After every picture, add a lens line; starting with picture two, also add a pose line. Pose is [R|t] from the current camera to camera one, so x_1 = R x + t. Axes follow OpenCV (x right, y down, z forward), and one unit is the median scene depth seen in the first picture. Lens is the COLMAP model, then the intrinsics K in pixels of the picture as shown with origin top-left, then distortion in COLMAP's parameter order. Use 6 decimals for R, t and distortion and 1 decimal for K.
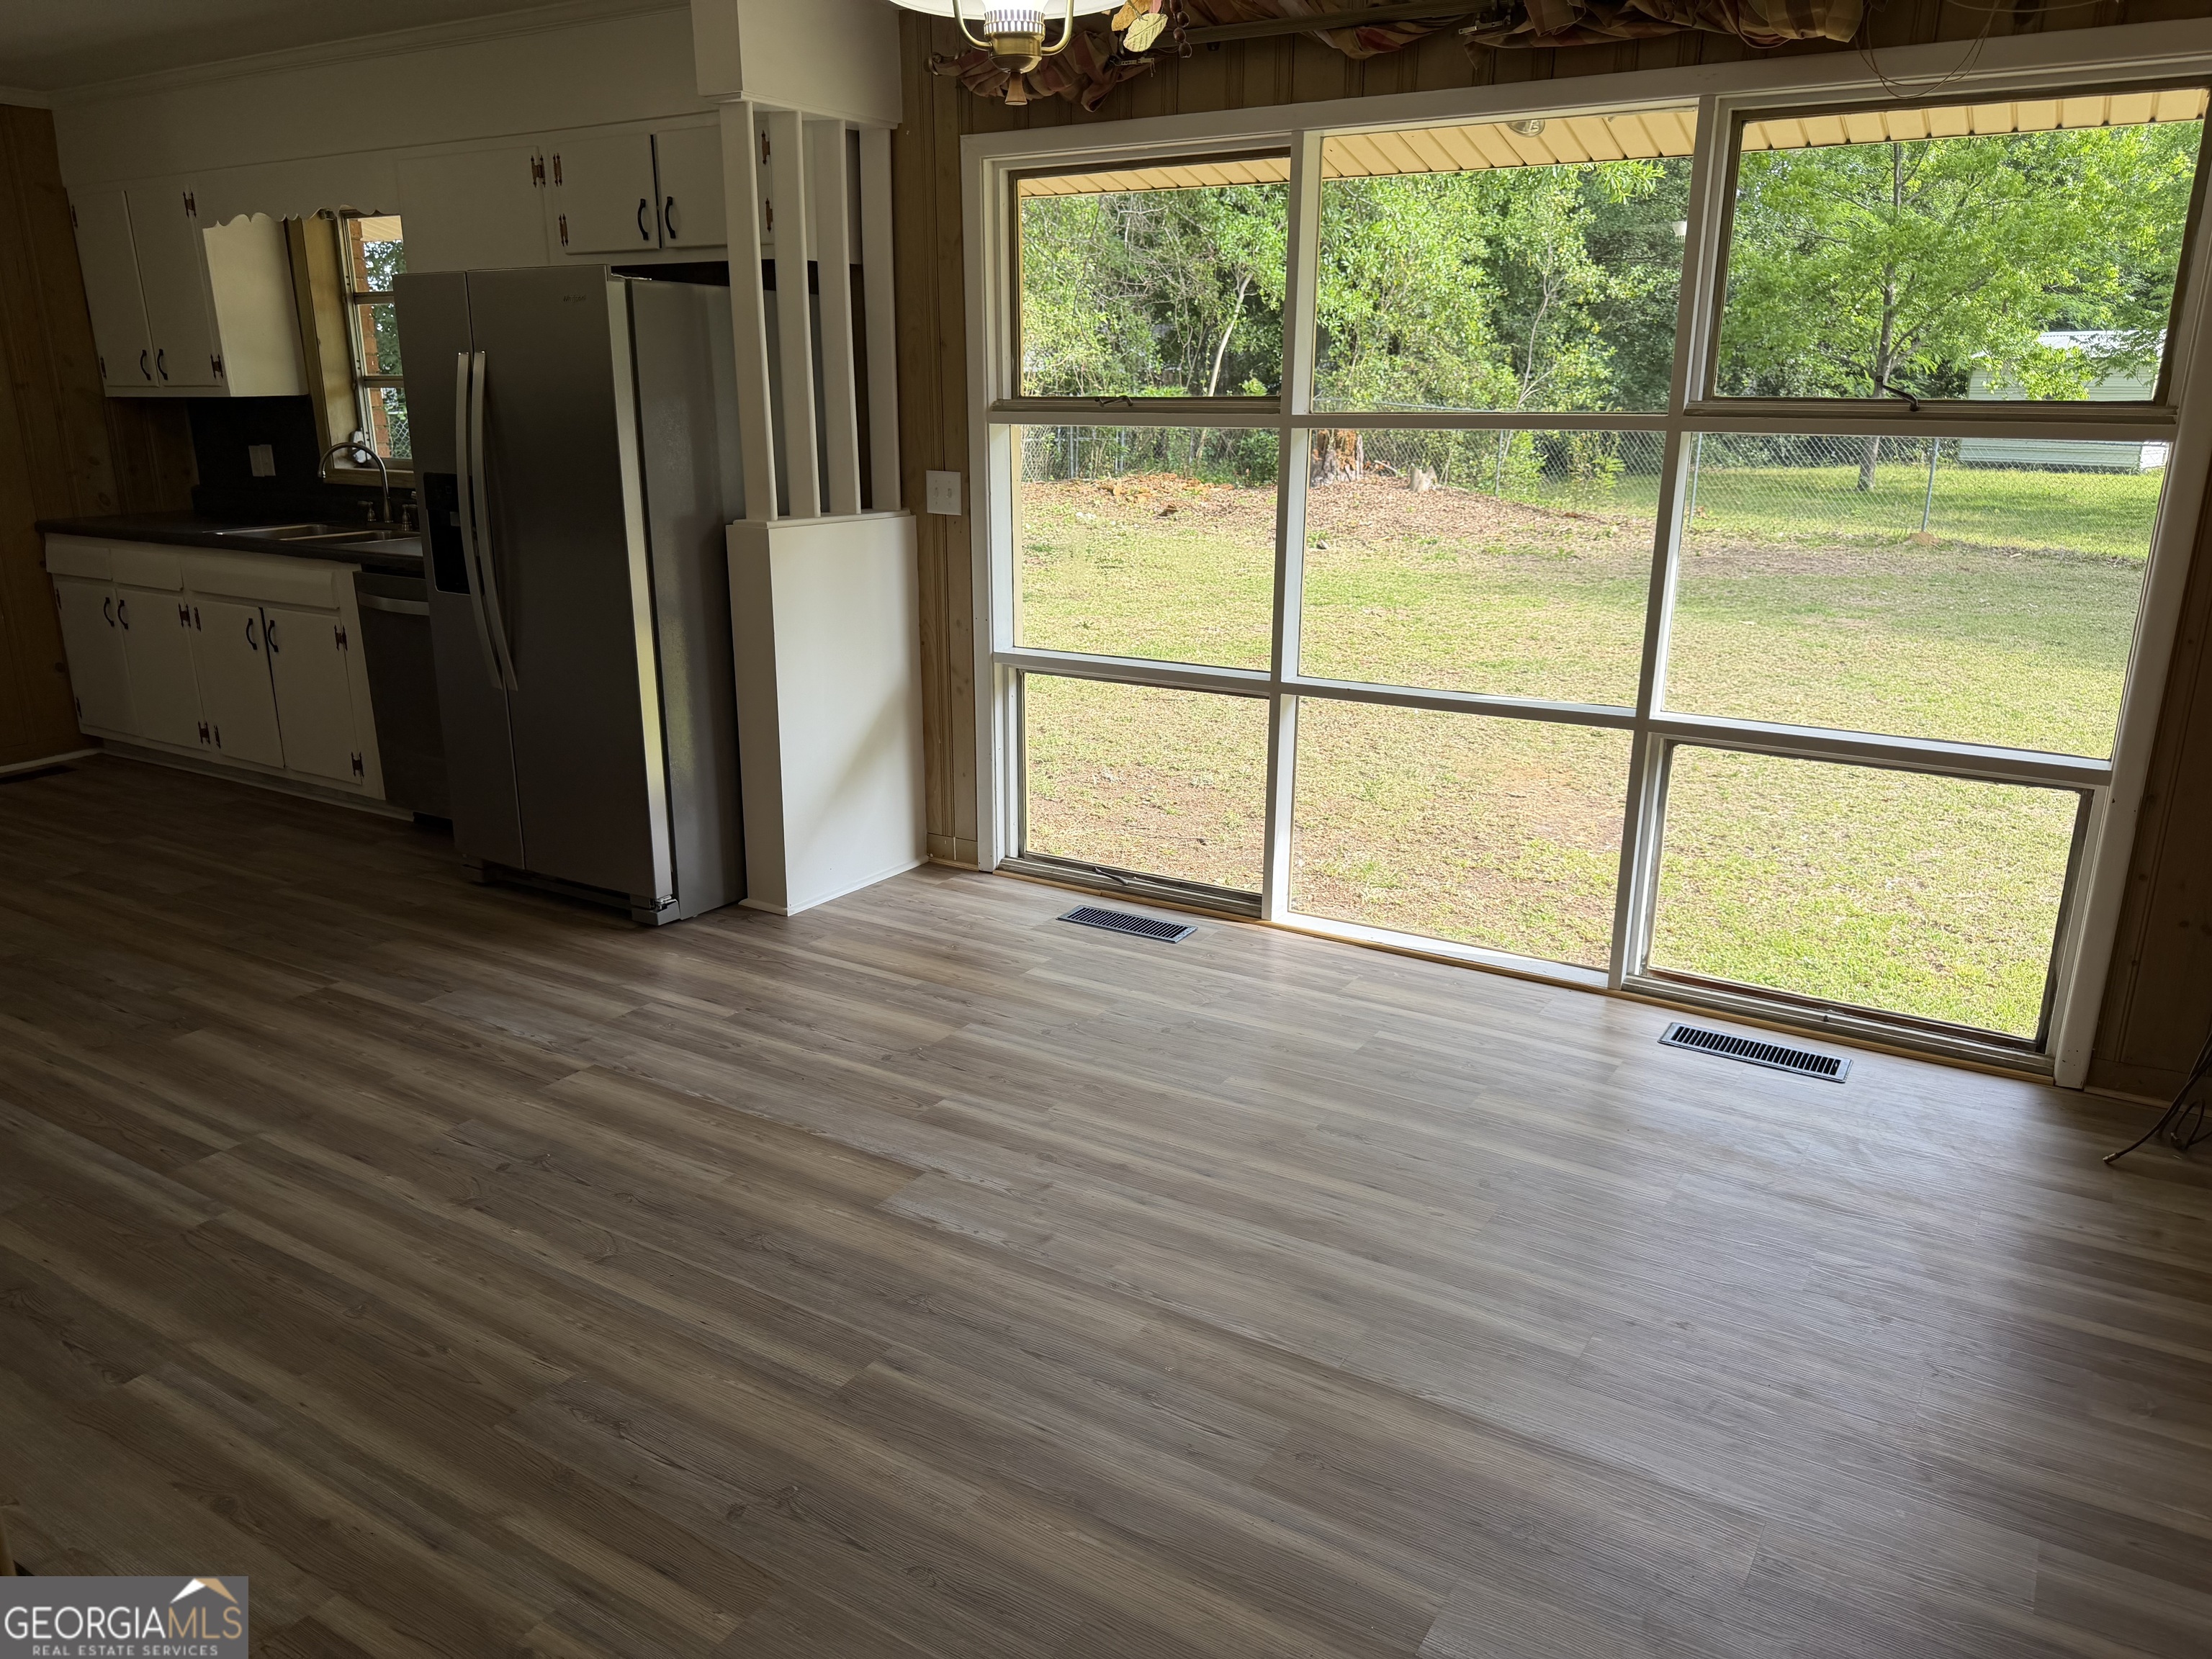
lens RADIAL K [[1527.6, 0, 1106.0], [0, 1527.6, 829.5], [0, 0, 1]] dist [0.075059, -0.102315]
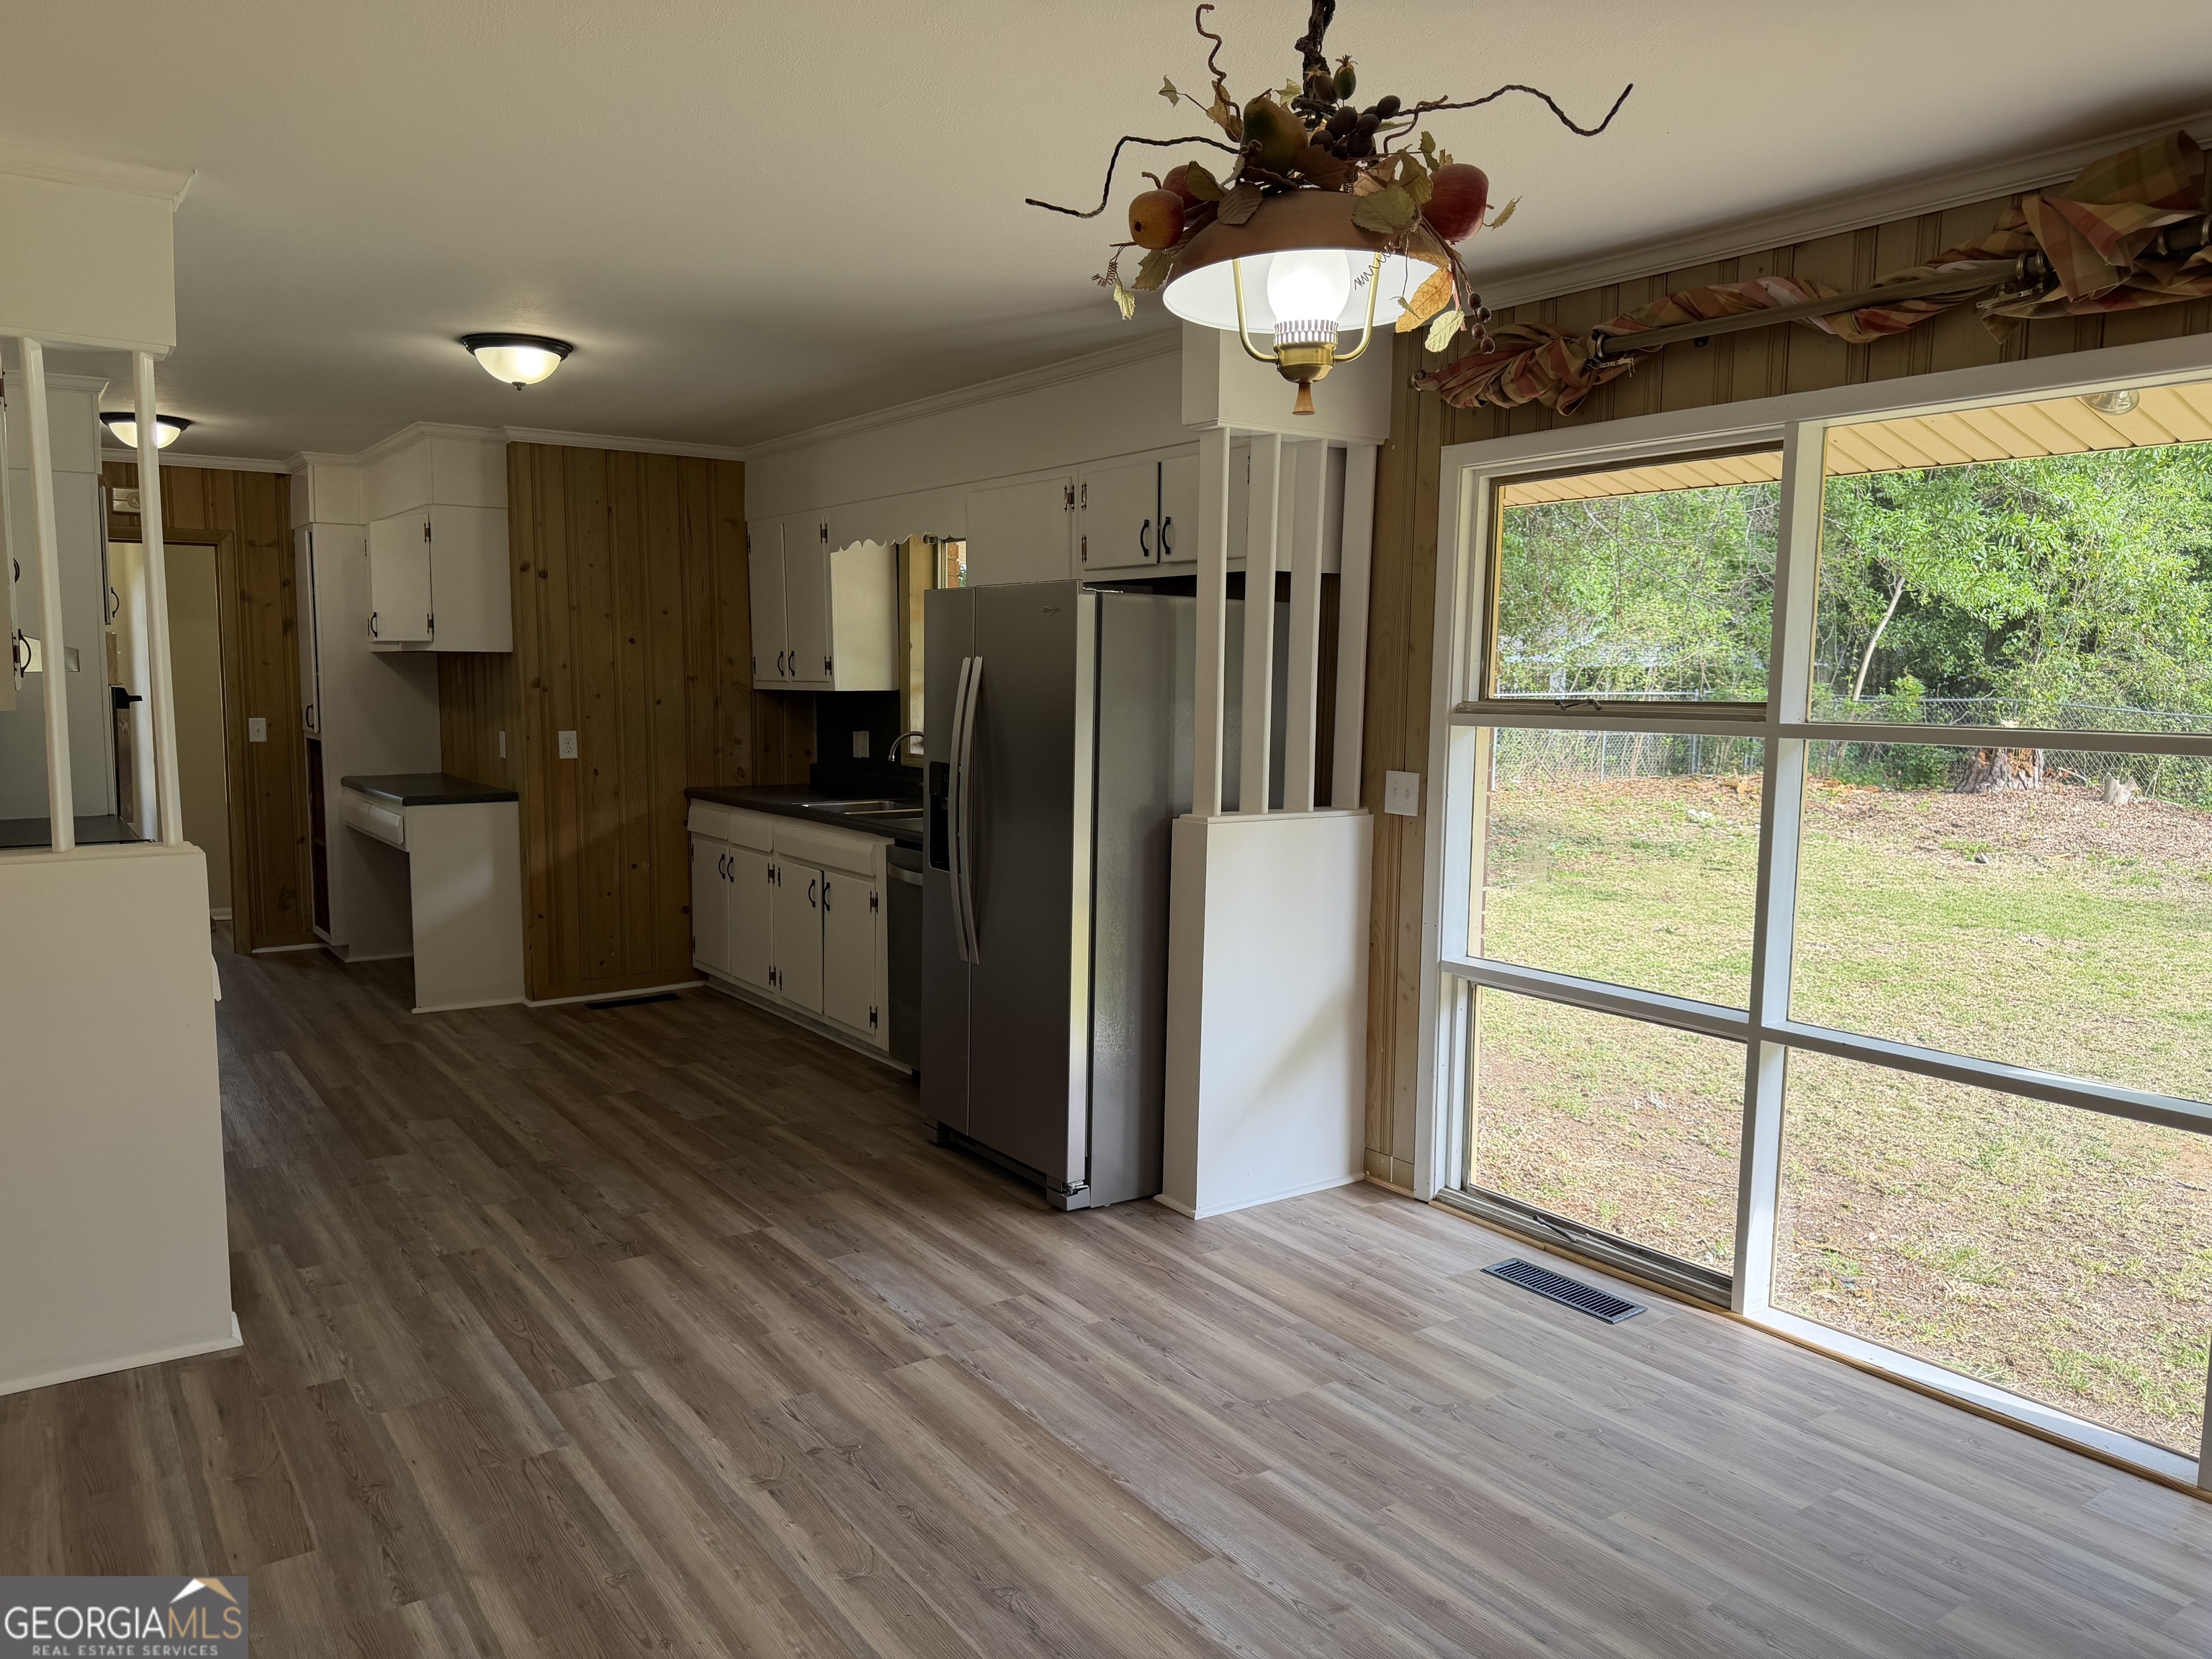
lens RADIAL K [[1527.6, 0, 1106.0], [0, 1527.6, 829.5], [0, 0, 1]] dist [0.075059, -0.102315]
pose [[0.922296, 0.045777, -0.383764, 0.096400], [-0.114747, 0.980620, -0.158798, -0.024008], [0.369058, 0.190495, 0.909675, 0.063578]]
